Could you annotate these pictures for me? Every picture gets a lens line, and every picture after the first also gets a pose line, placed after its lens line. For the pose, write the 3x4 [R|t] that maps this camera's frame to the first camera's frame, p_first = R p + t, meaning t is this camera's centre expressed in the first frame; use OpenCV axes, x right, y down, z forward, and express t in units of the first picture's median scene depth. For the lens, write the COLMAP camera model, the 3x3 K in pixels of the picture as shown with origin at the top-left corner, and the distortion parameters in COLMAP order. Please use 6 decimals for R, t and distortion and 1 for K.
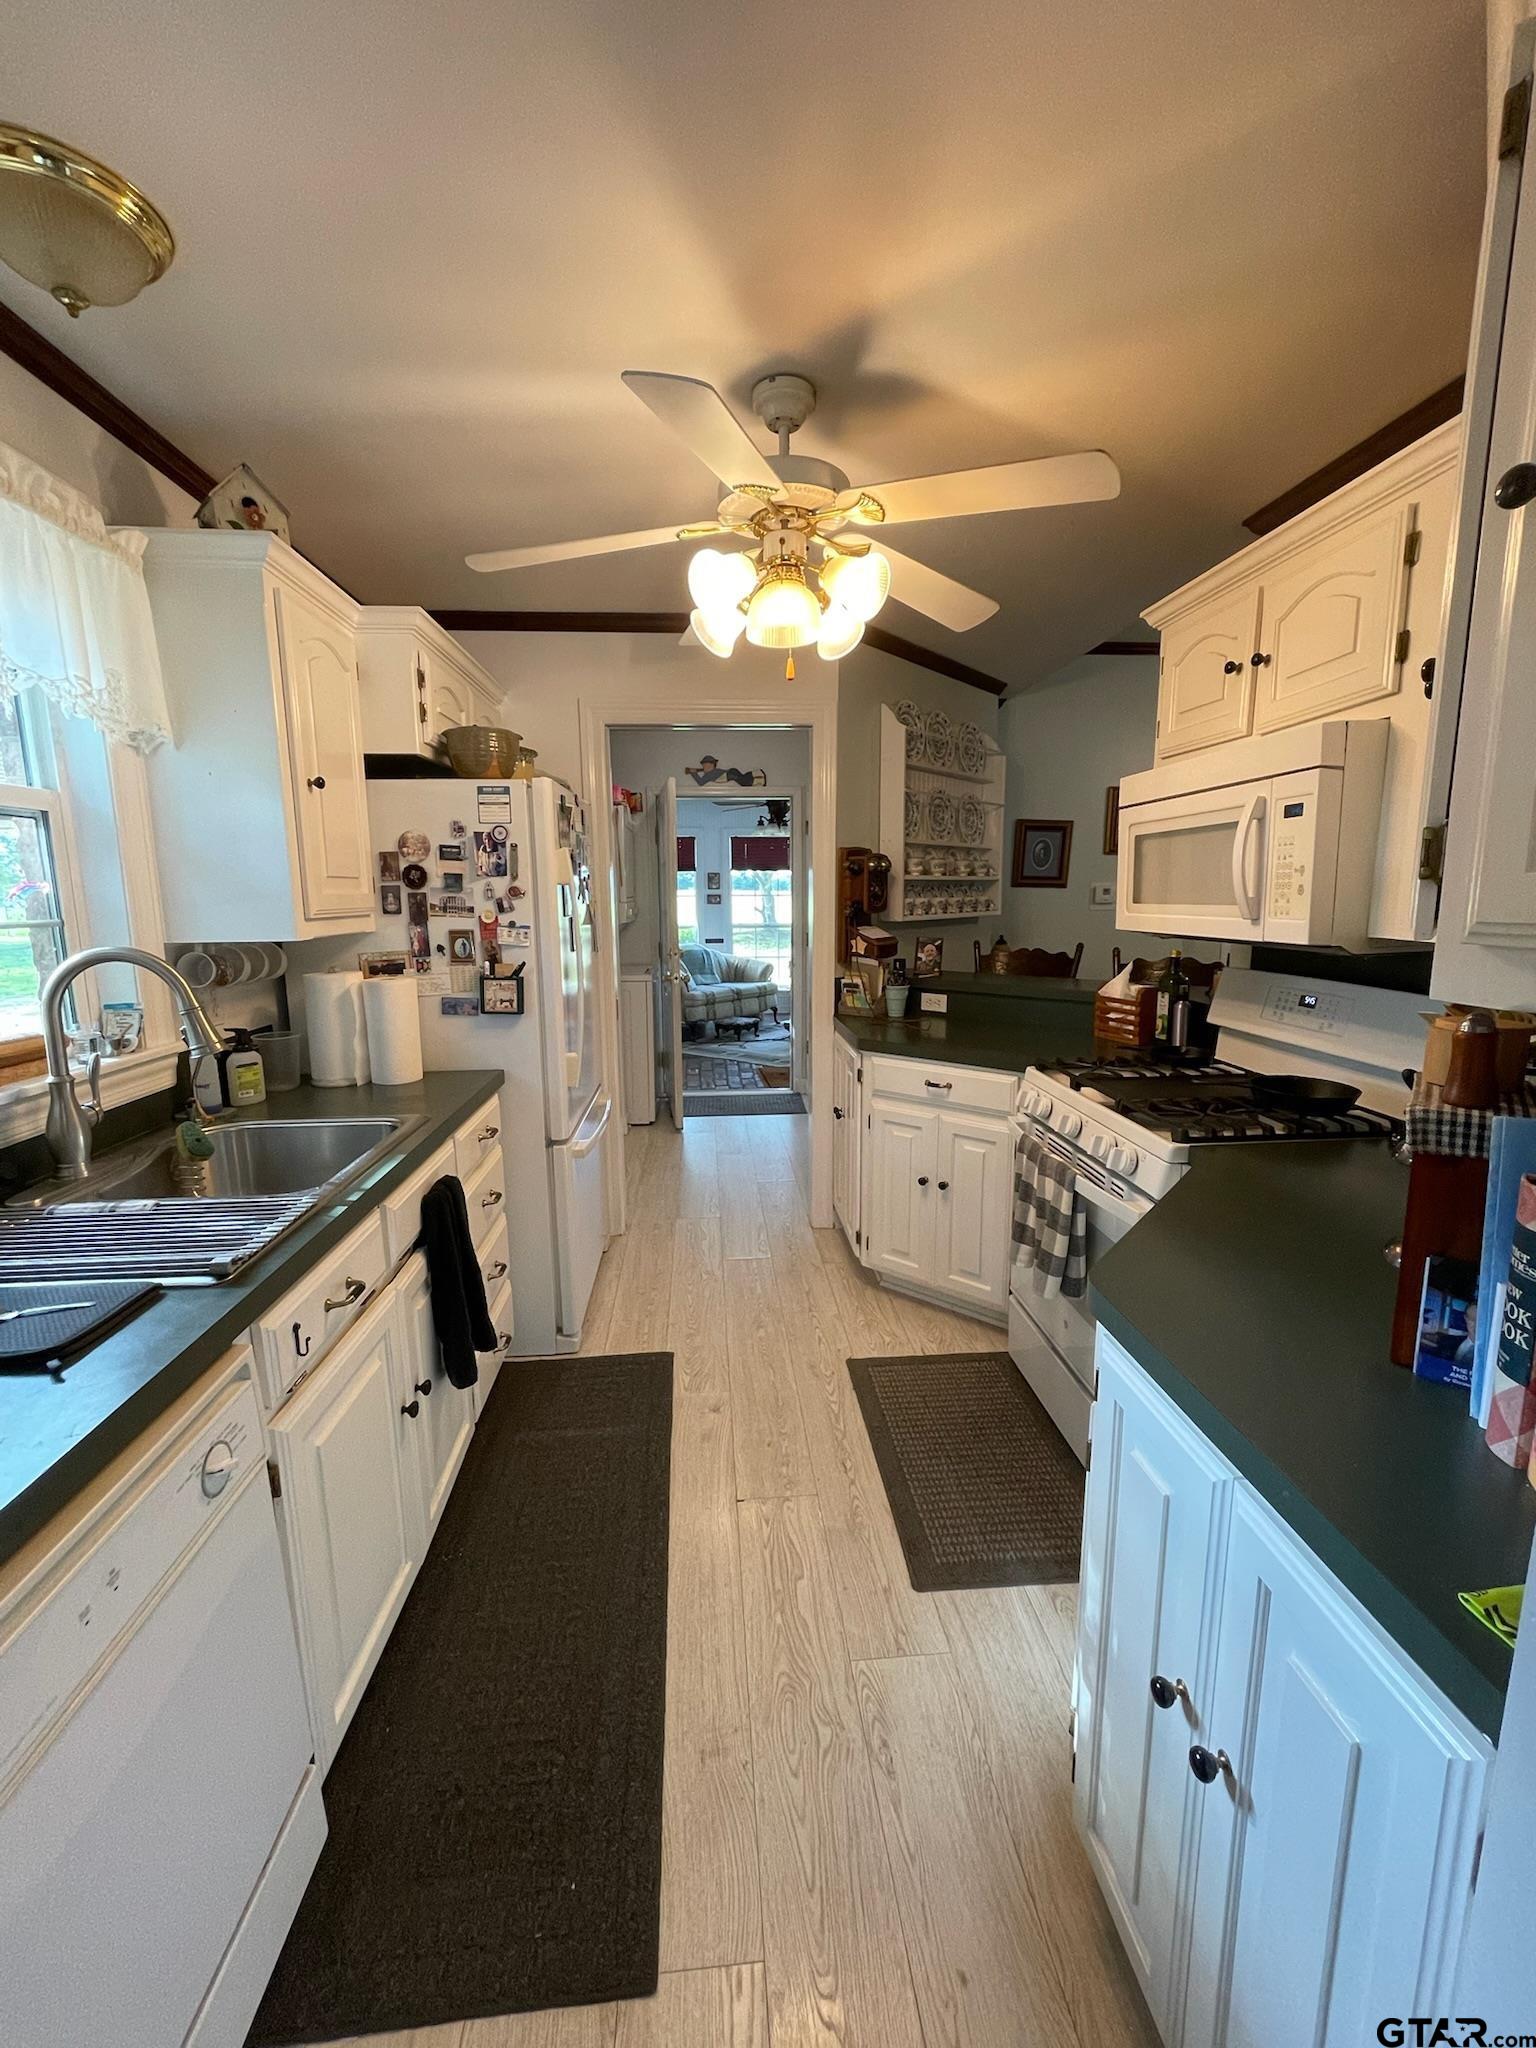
lens RADIAL K [[828.3, 0, 760.5], [0, 828.3, 1024.8], [0, 0, 1]] dist [0.001365, 0.000008]
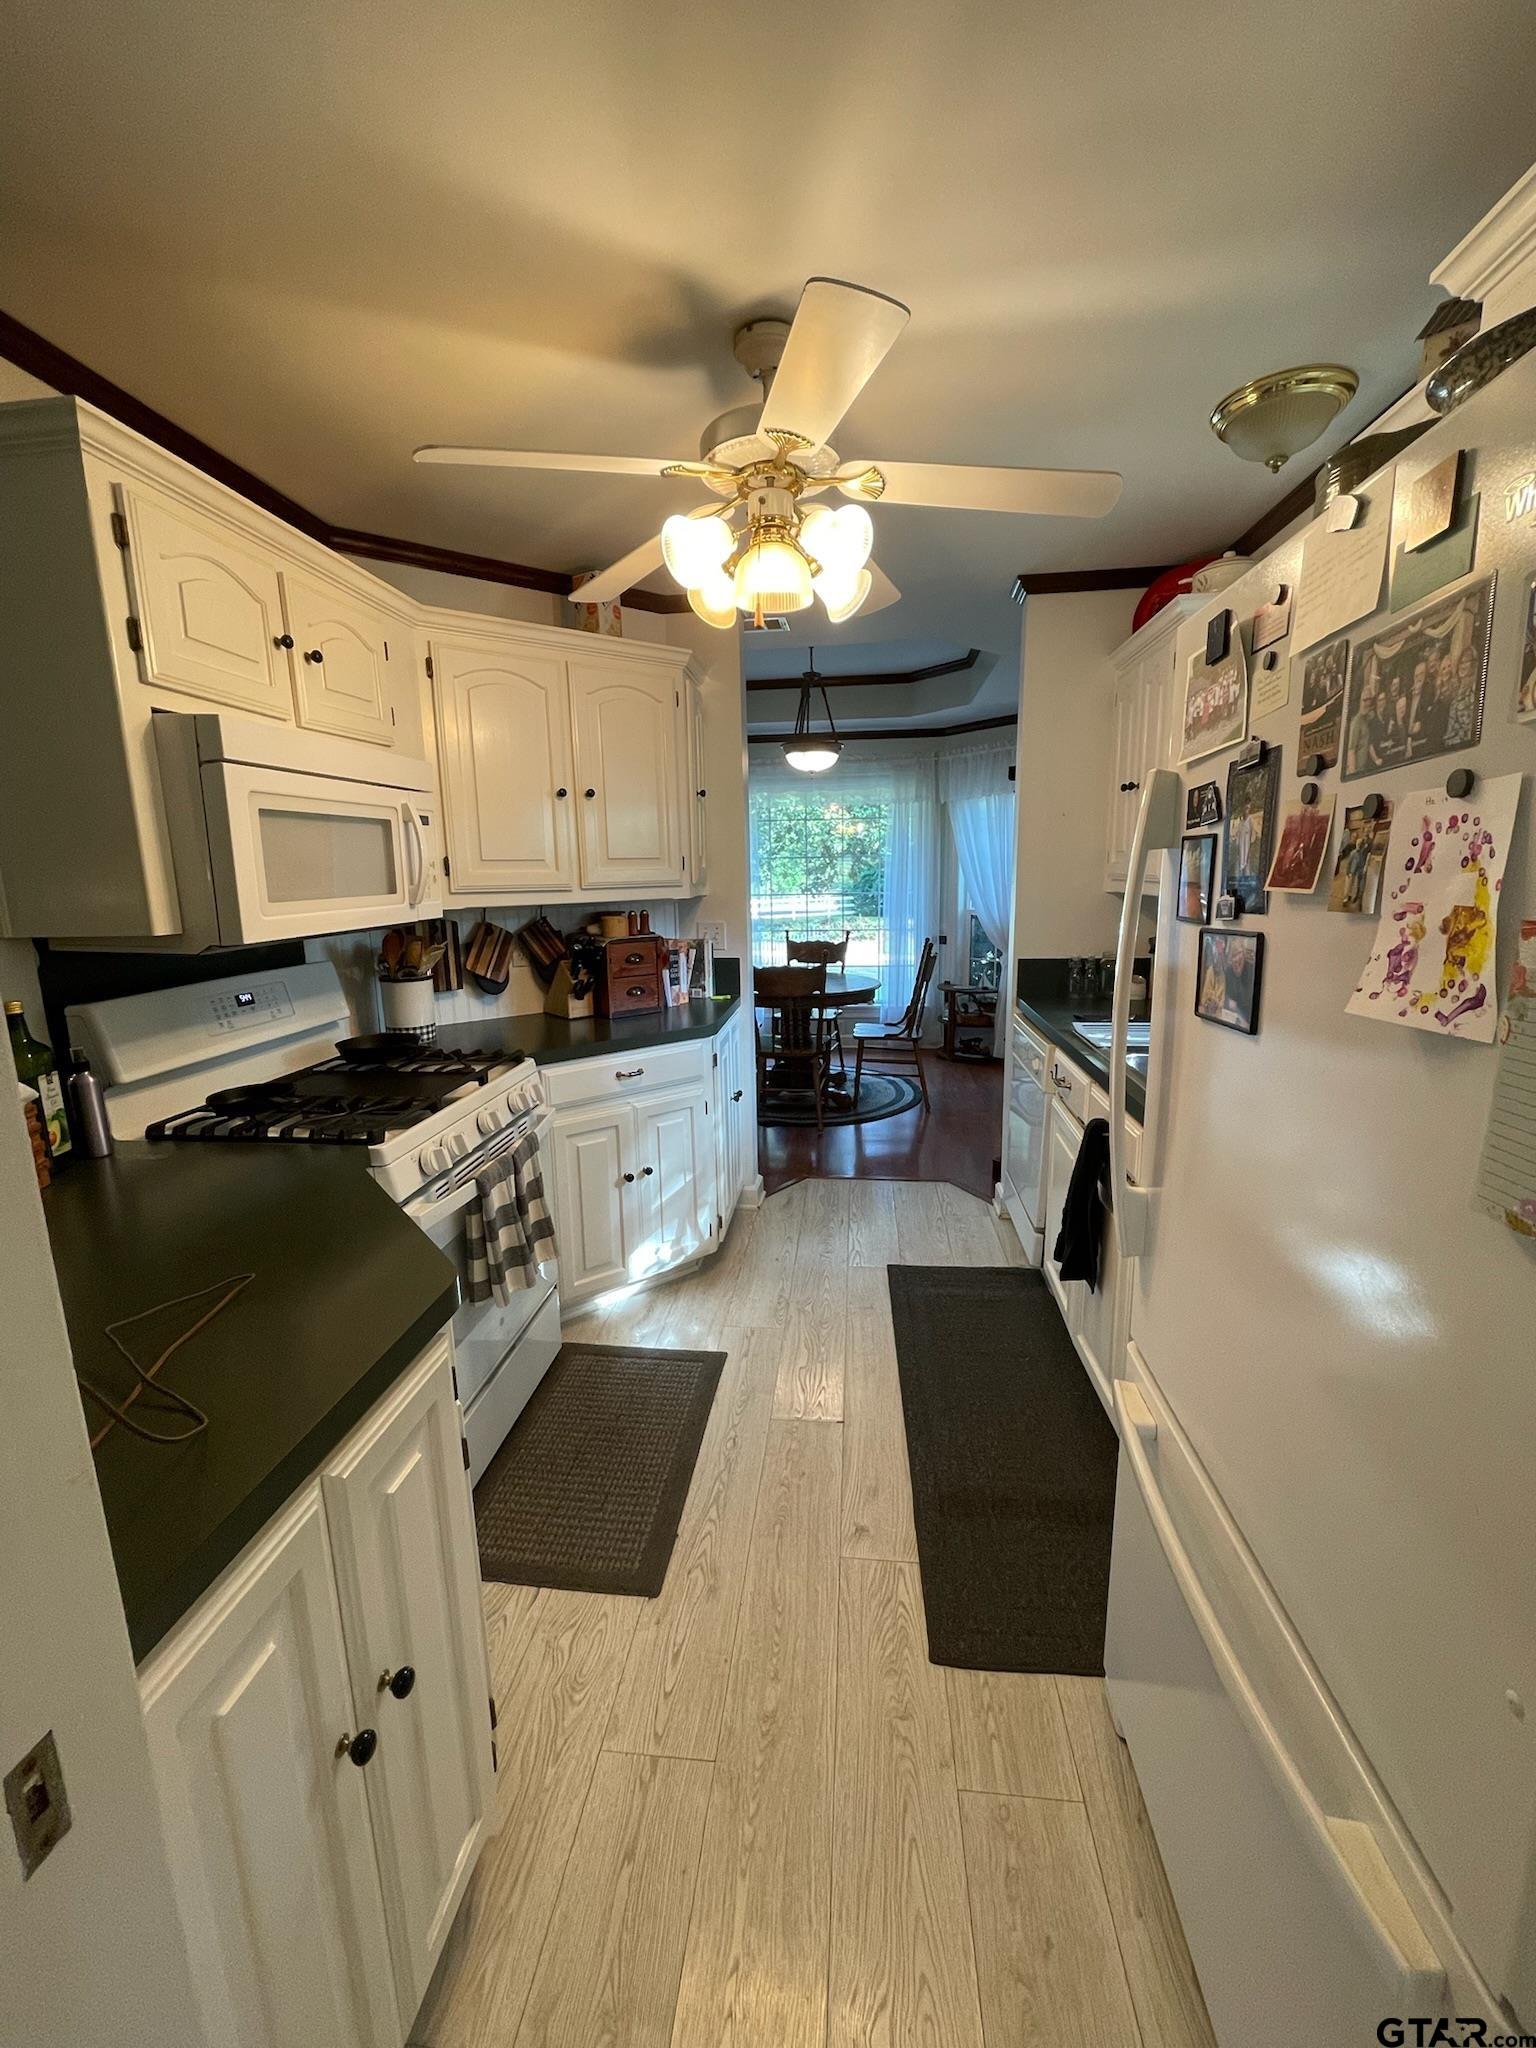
lens RADIAL K [[828.3, 0, 757.0], [0, 828.3, 1020.3], [0, 0, 1]] dist [0.001365, 0.000008]
pose [[-0.980732, -0.005369, 0.195284, -0.124301], [0.061686, 0.939971, 0.335632, -0.297992], [-0.185364, 0.341211, -0.921529, 1.808852]]
